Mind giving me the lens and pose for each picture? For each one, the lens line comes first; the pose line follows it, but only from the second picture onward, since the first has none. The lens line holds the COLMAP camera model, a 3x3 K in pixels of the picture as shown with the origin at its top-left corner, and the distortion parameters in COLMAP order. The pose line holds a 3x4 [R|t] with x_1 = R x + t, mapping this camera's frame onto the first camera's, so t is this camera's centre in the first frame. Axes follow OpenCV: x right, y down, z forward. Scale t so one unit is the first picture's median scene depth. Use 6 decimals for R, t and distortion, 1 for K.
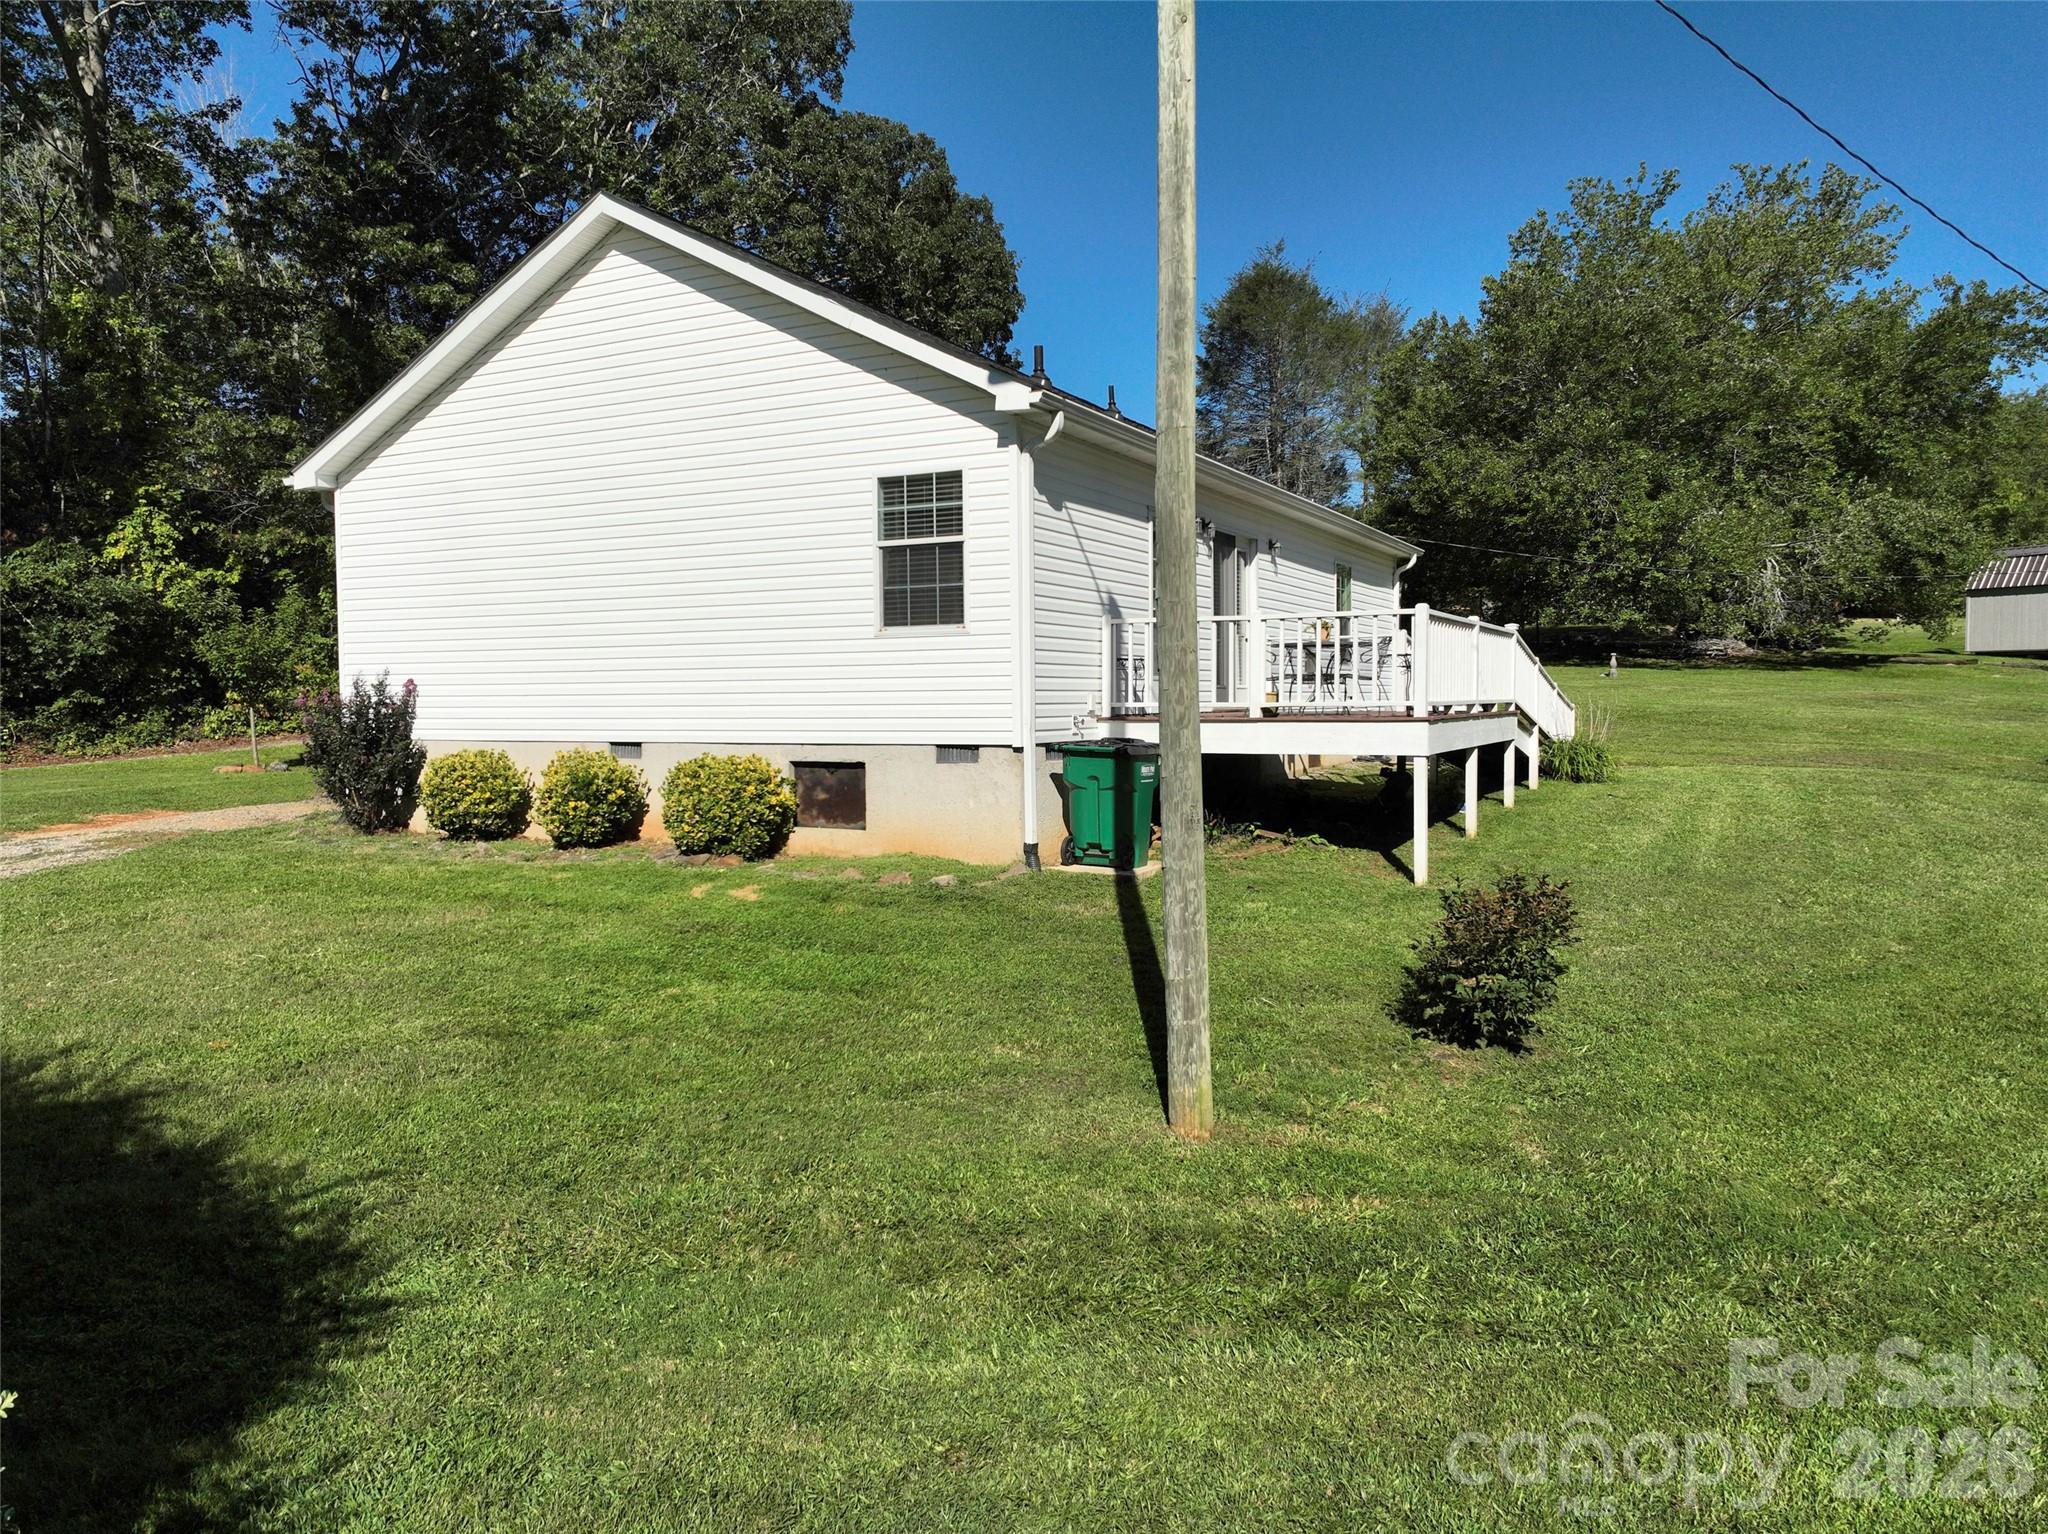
lens RADIAL K [[1426.2, 0, 1026.5], [0, 1426.2, 772.2], [0, 0, 1]] dist [0.002314, 0.003552]
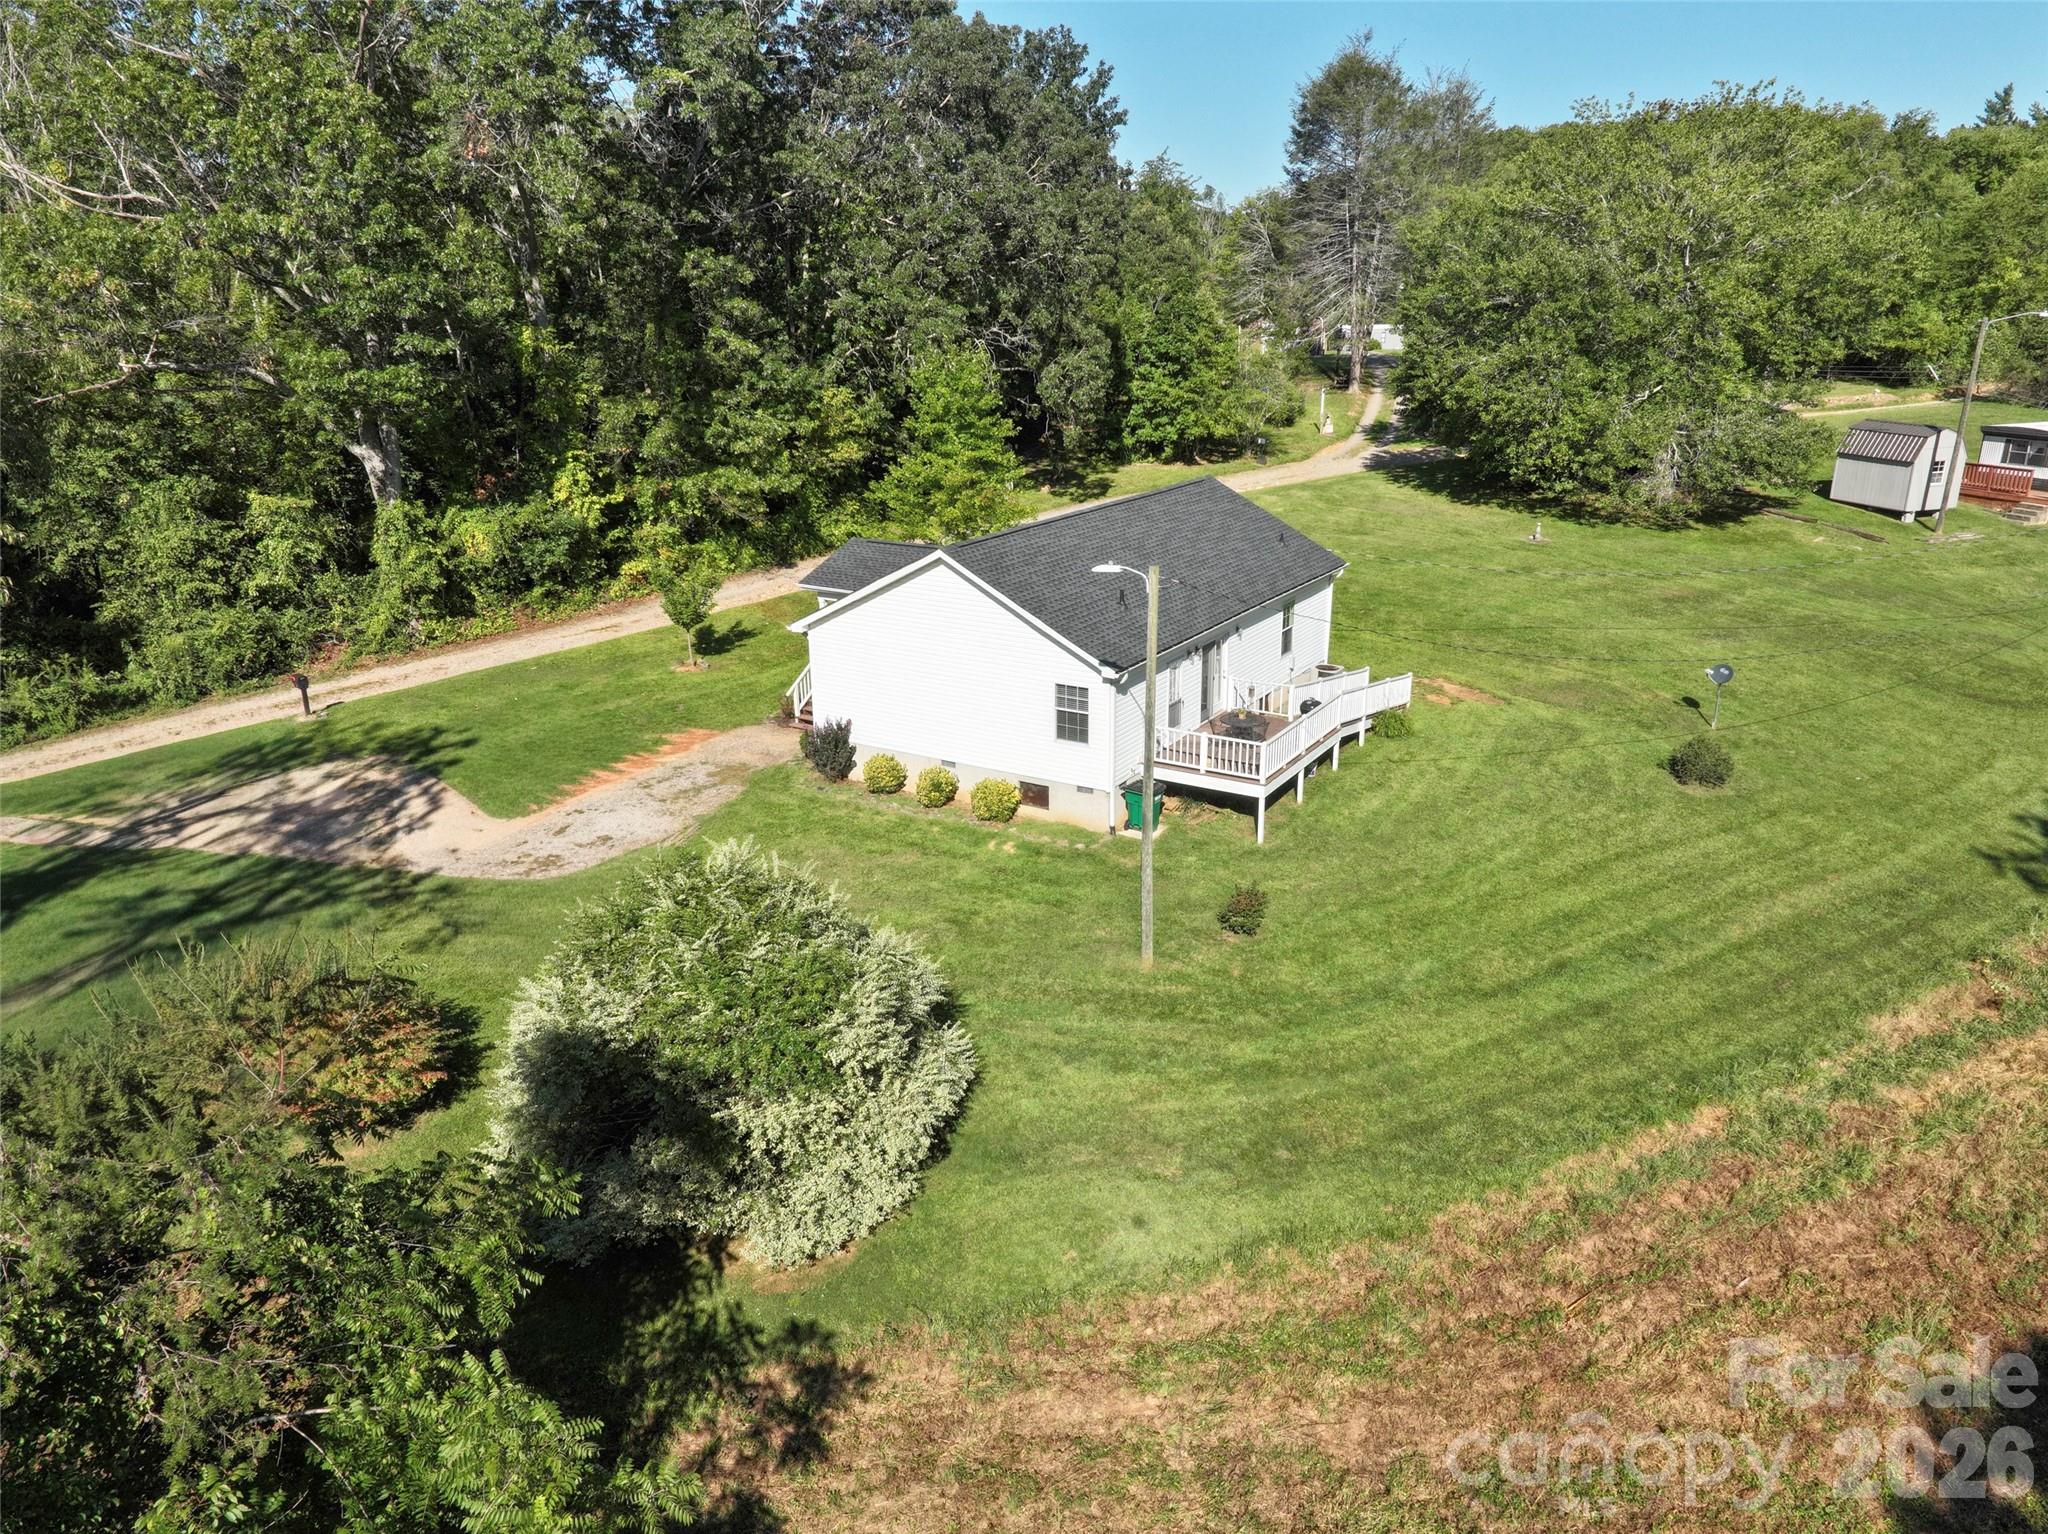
lens RADIAL K [[1426.2, 0, 1026.5], [0, 1426.2, 772.2], [0, 0, 1]] dist [0.002314, 0.003552]
pose [[0.997130, 0.023290, -0.072037, 0.025735], [-0.002206, 0.960041, 0.279851, -0.617235], [0.075676, -0.278889, 0.957337, -1.197133]]
